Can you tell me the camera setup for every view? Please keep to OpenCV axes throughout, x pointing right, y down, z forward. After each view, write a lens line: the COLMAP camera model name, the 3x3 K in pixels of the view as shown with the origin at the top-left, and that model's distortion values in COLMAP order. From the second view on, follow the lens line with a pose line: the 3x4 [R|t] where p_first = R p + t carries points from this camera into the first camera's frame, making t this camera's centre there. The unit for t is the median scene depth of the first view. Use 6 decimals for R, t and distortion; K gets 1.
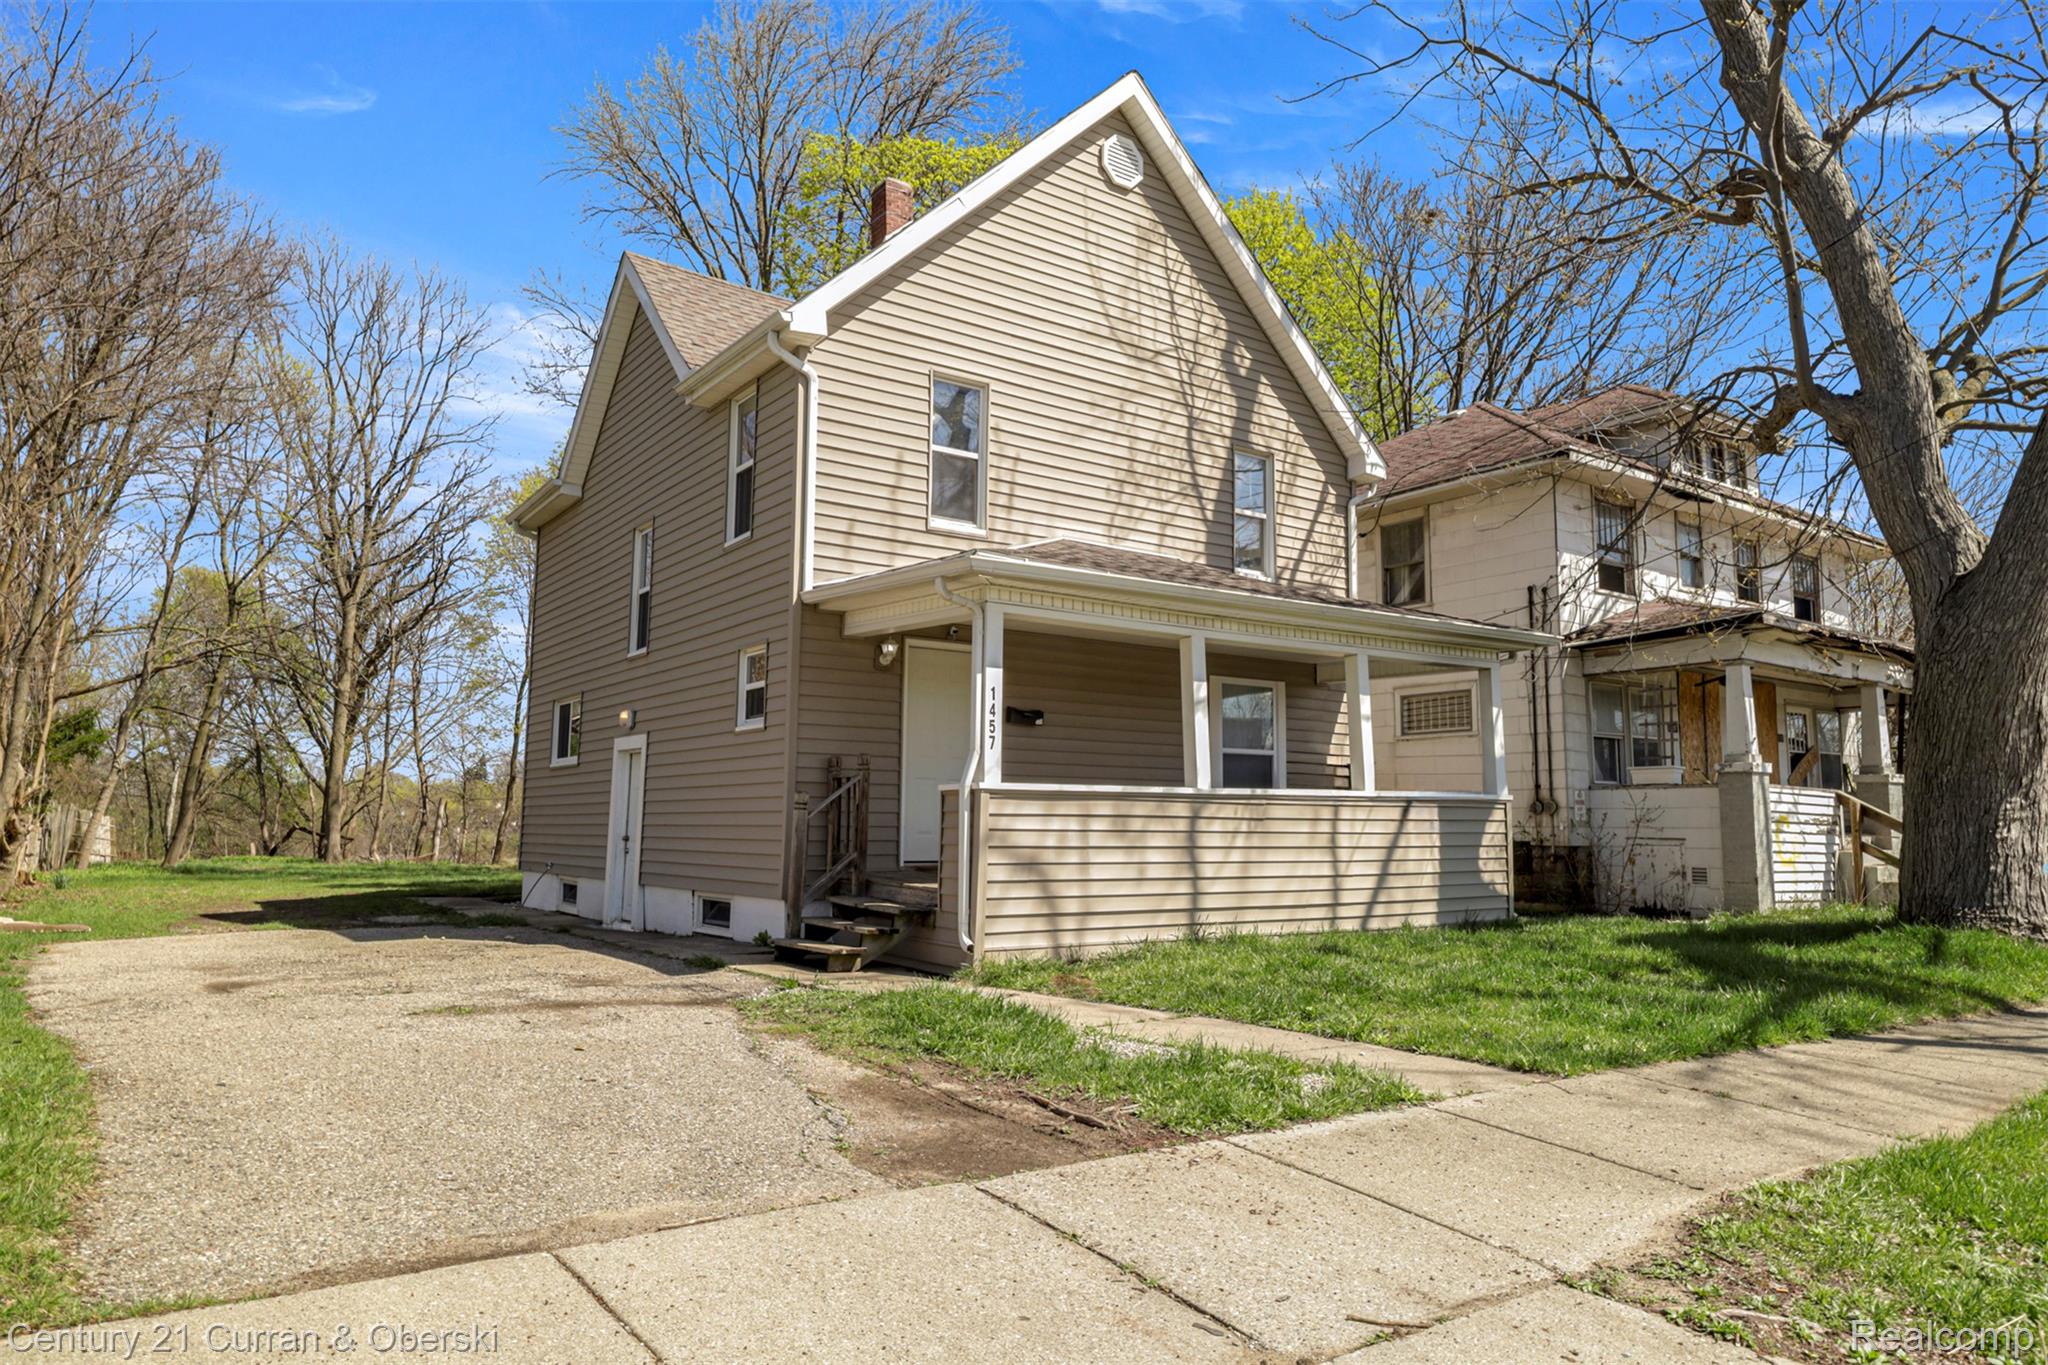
lens RADIAL K [[1341.3, 0, 1024.8], [0, 1341.3, 688.6], [0, 0, 1]] dist [0.004811, 0.001779]
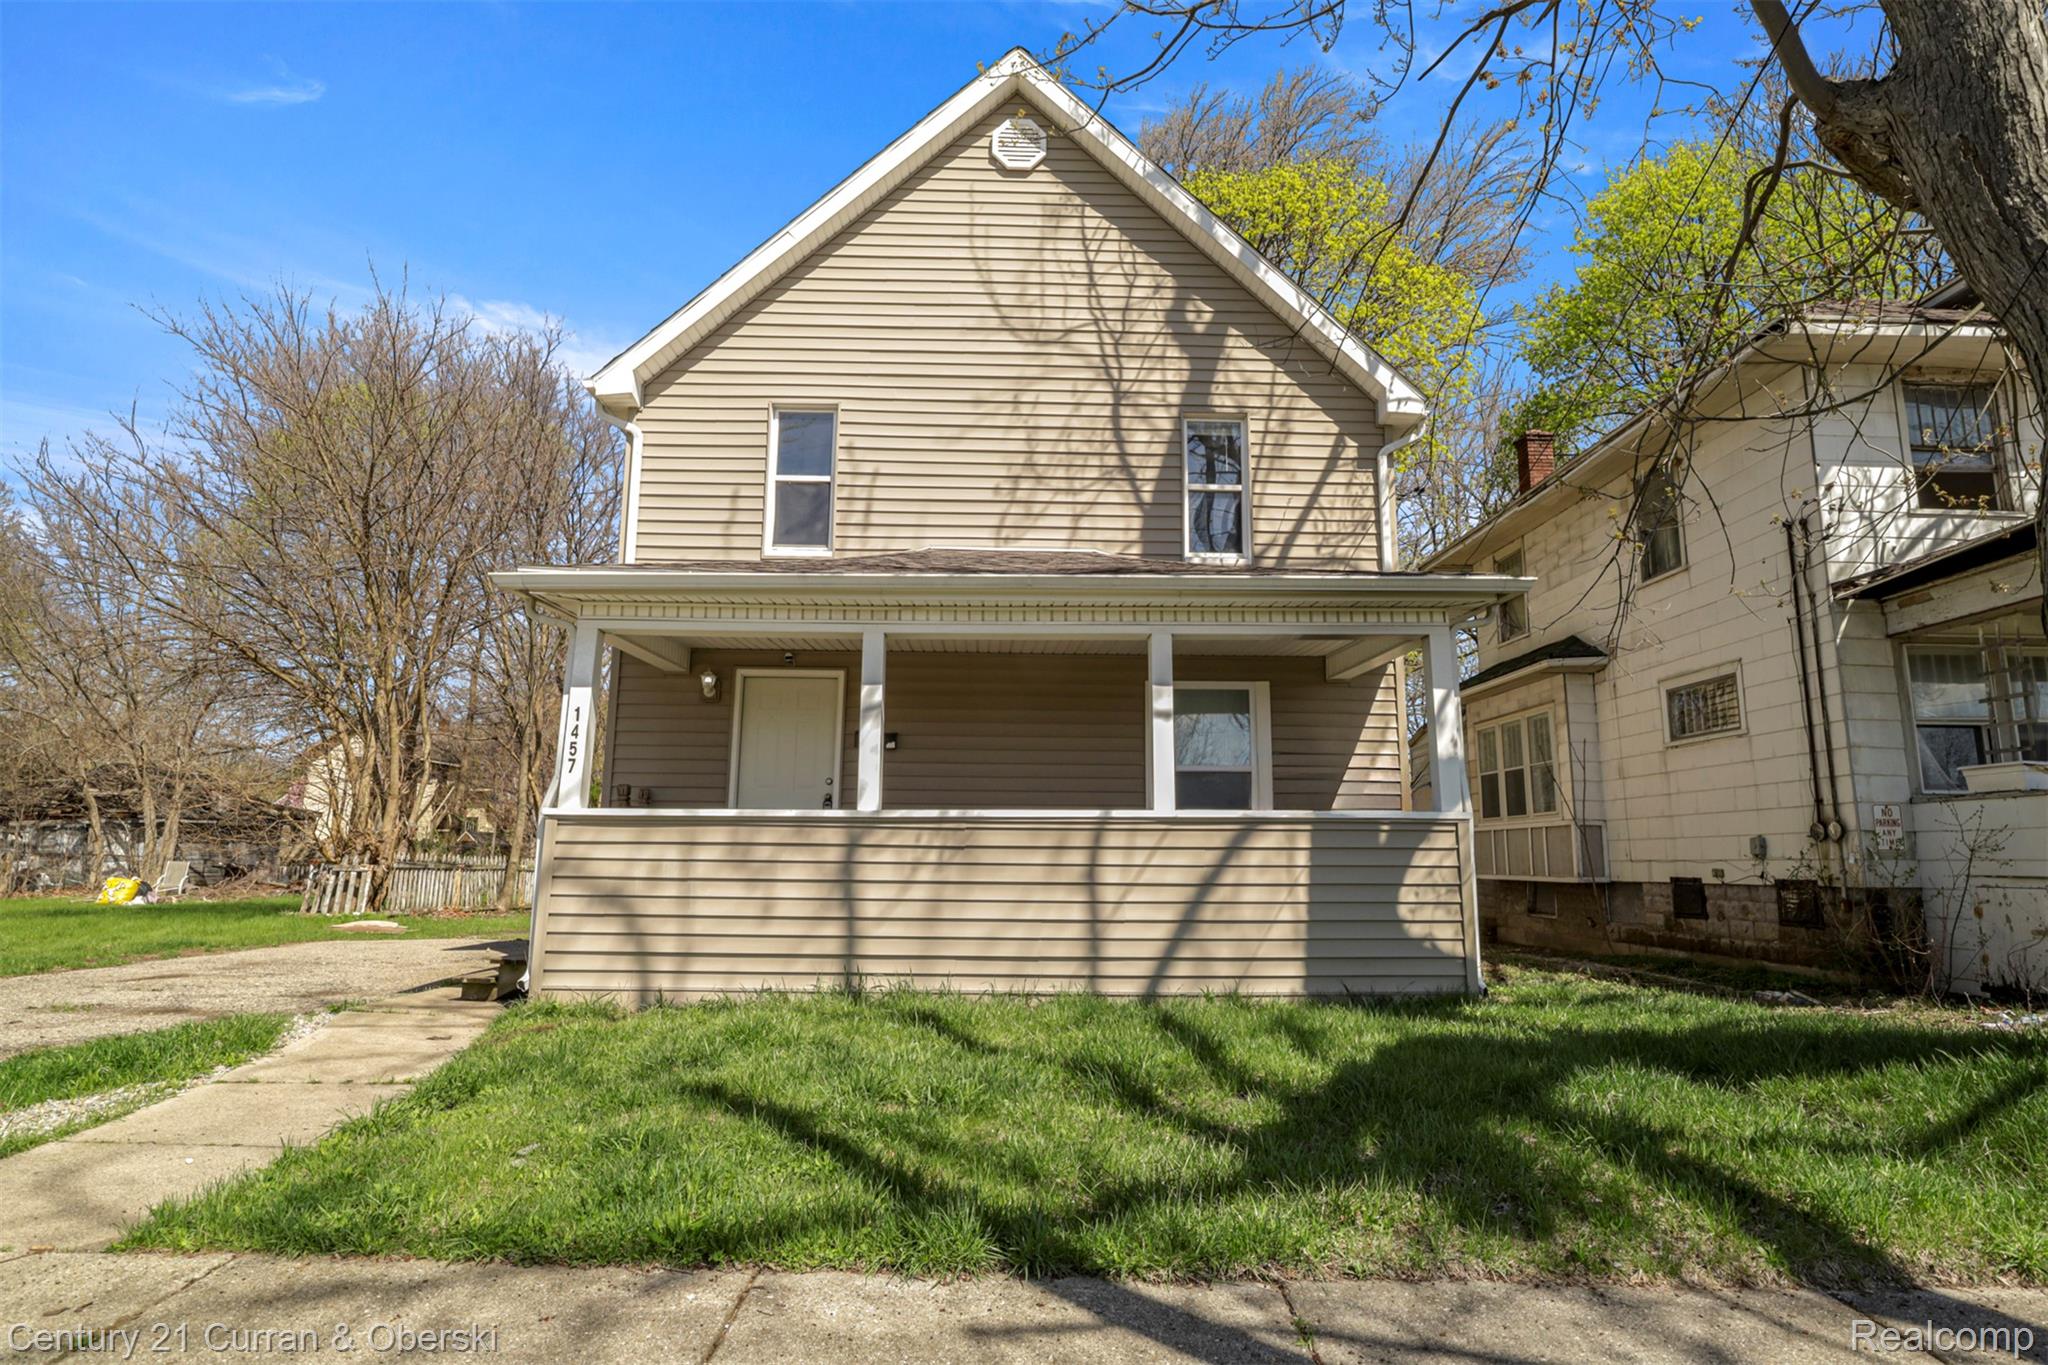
lens RADIAL K [[1119.9, 0, 1021.3], [0, 1119.9, 679.5], [0, 0, 1]] dist [-0.013615, -0.000971]
pose [[0.823189, -0.089687, -0.560639, 0.489475], [0.055508, 0.995427, -0.077738, 0.041953], [0.565047, 0.032873, 0.824403, 0.378176]]
